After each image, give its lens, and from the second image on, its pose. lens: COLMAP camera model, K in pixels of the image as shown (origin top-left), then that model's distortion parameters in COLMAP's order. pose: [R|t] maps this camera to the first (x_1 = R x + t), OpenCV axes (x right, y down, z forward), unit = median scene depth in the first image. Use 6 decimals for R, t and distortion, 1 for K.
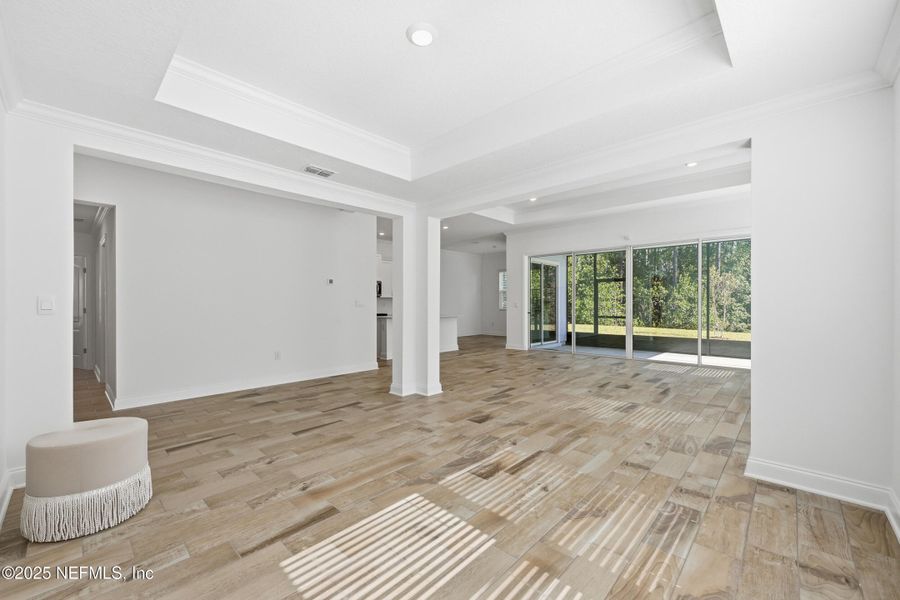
lens RADIAL K [[368.4, 0, 446.9], [0, 368.4, 302.5], [0, 0, 1]] dist [0.001088, 0.000819]
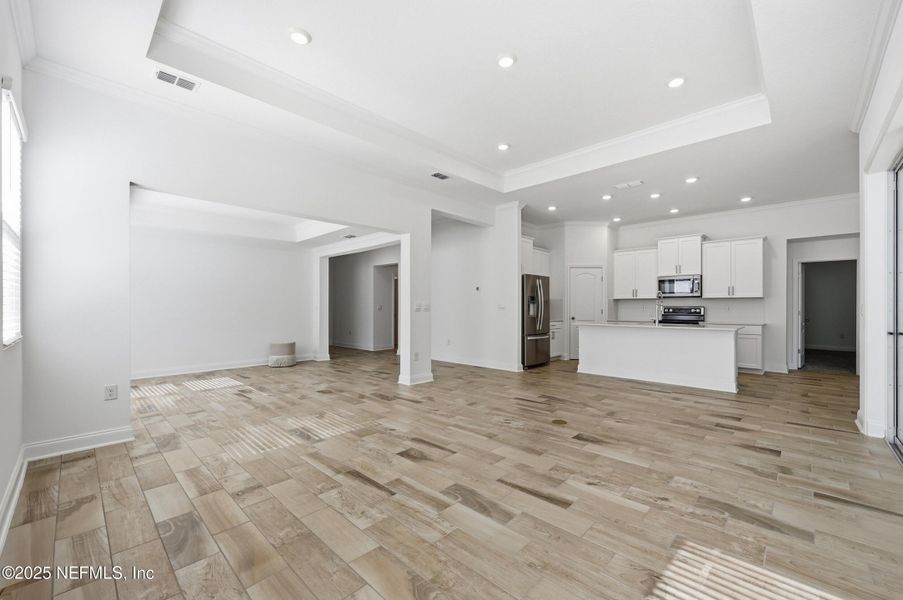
lens RADIAL K [[369.6, 0, 450.9], [0, 369.6, 305.4], [0, 0, 1]] dist [0.001088, 0.000819]
pose [[-0.015365, -0.003837, -0.999875, 1.206964], [0.004050, 0.999984, -0.003900, 0.003656], [0.999874, -0.004110, -0.015349, 1.234024]]
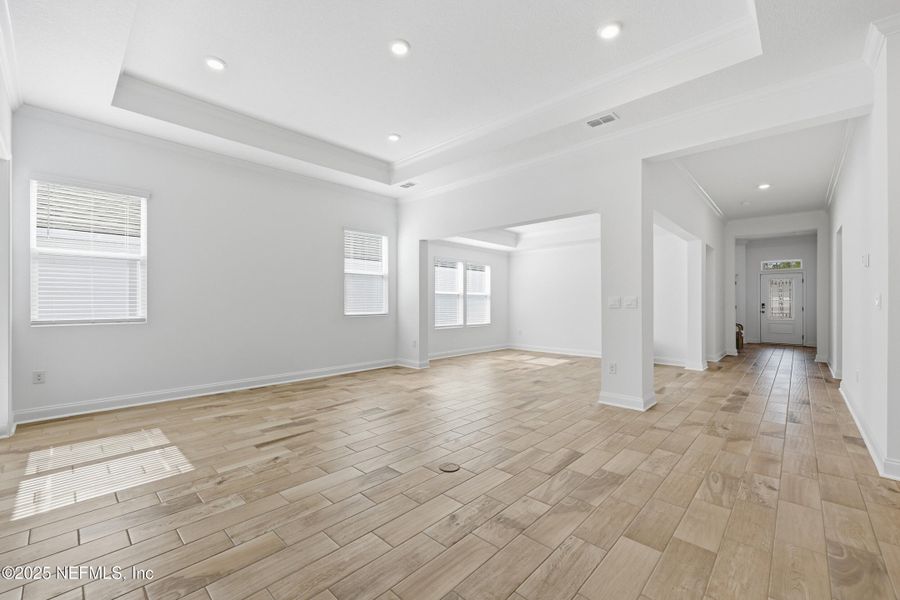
lens RADIAL K [[368.4, 0, 444.2], [0, 368.4, 303.1], [0, 0, 1]] dist [0.001088, 0.000819]
pose [[-0.999938, 0.001187, 0.011051, 0.372349], [0.001110, 0.999975, -0.006974, 0.011910], [-0.011059, -0.006961, -0.999915, 2.041543]]
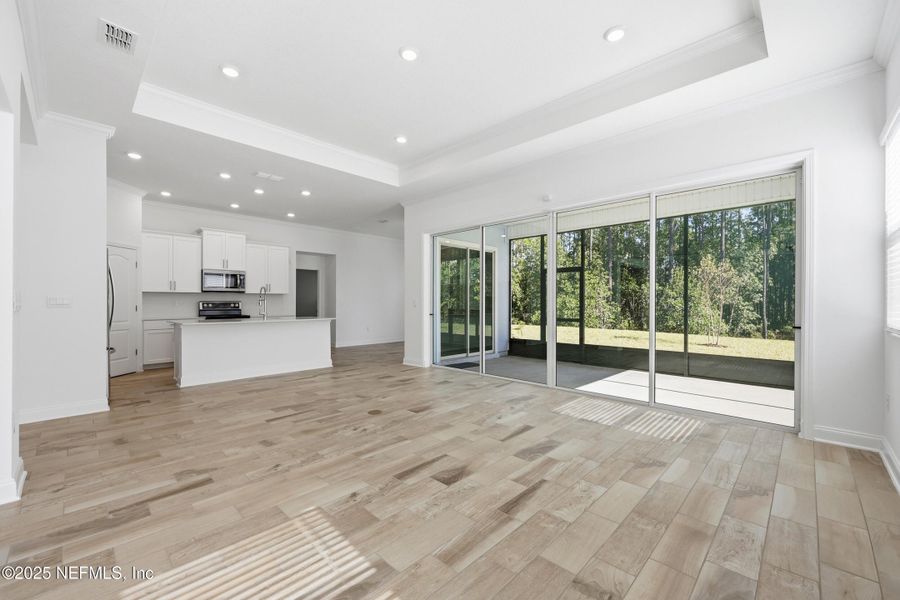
lens RADIAL K [[368.4, 0, 451.1], [0, 368.4, 301.1], [0, 0, 1]] dist [0.001088, 0.000819]
pose [[0.999896, 0.002019, -0.014264, 0.561168], [-0.002008, 0.999998, 0.000787, 0.002322], [0.014266, -0.000759, 0.999898, 0.603580]]
